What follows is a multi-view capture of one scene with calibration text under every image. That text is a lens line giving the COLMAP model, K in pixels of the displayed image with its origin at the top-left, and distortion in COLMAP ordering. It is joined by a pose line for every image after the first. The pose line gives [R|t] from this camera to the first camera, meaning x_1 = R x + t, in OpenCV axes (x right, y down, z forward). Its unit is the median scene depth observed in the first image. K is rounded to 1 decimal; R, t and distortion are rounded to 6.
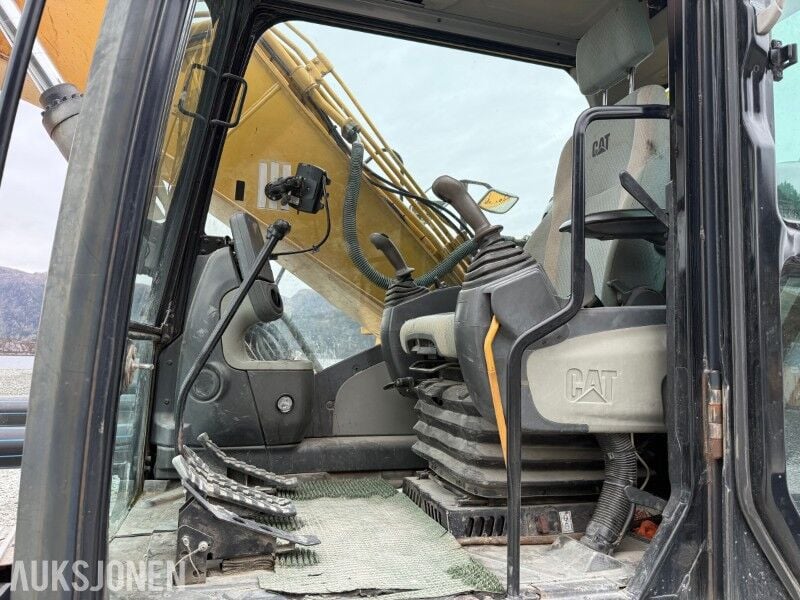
lens RADIAL K [[607.4, 0, 400.2], [0, 607.4, 311.9], [0, 0, 1]] dist [0.088687, -0.134999]
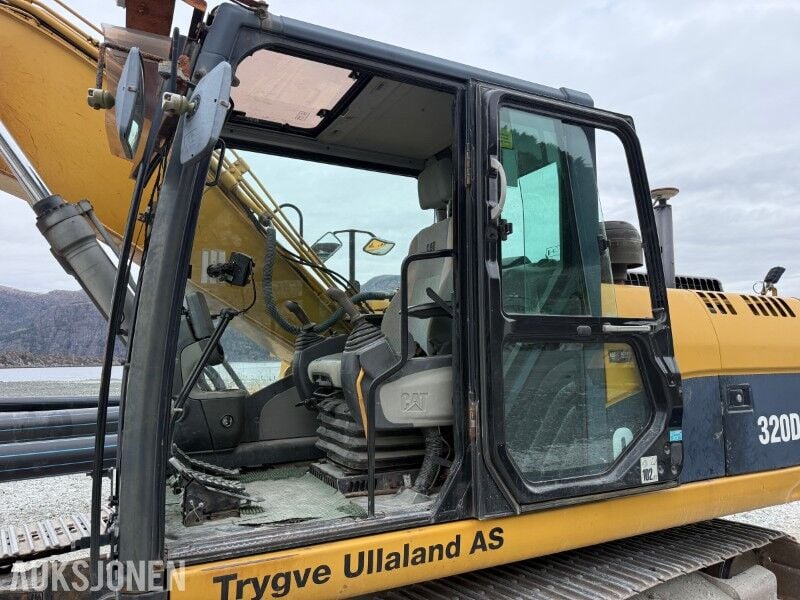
lens RADIAL K [[598.5, 0, 410.3], [0, 598.5, 301.0], [0, 0, 1]] dist [0.184837, -0.293020]
pose [[0.982329, -0.017637, 0.186328, -0.031306], [0.020437, 0.999705, -0.013112, -0.147433], [-0.186042, 0.016689, 0.982400, -0.719458]]
